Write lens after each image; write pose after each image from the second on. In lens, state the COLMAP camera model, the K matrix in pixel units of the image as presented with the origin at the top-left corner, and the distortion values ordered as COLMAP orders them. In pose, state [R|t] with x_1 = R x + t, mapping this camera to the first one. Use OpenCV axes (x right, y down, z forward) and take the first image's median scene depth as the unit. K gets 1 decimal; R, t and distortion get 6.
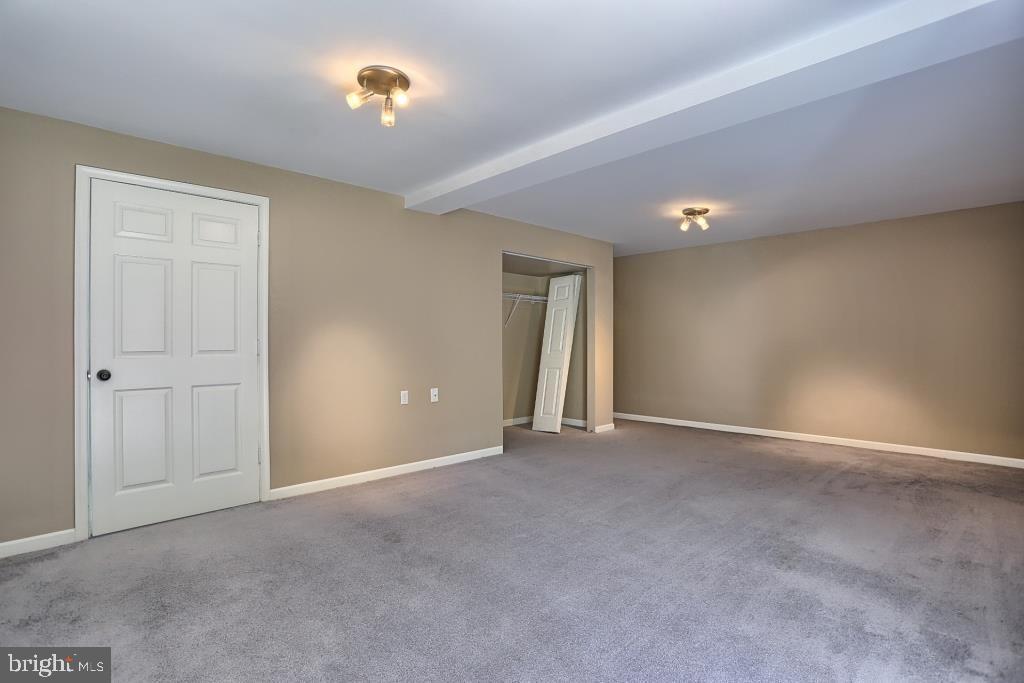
lens RADIAL K [[504.9, 0, 509.7], [0, 504.9, 343.9], [0, 0, 1]] dist [-0.067022, 0.027381]
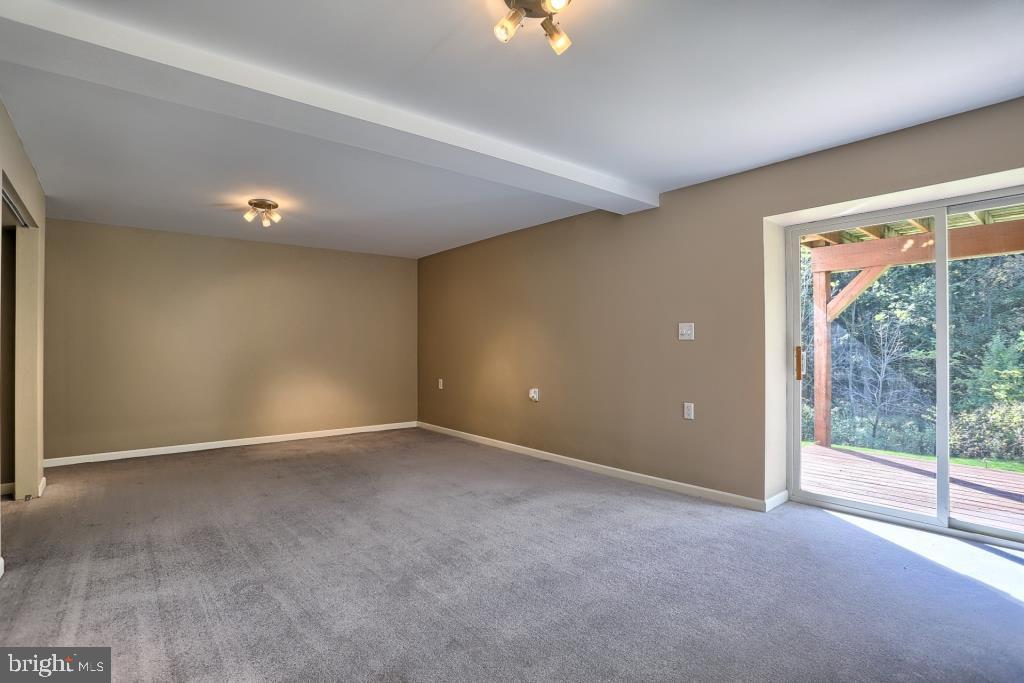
lens RADIAL K [[504.9, 0, 509.7], [0, 504.9, 343.9], [0, 0, 1]] dist [-0.067022, 0.027381]
pose [[0.070322, 0.008390, 0.997489, -0.532150], [0.008115, 0.999927, -0.008982, -0.000155], [-0.997491, 0.008726, 0.070249, 0.535684]]
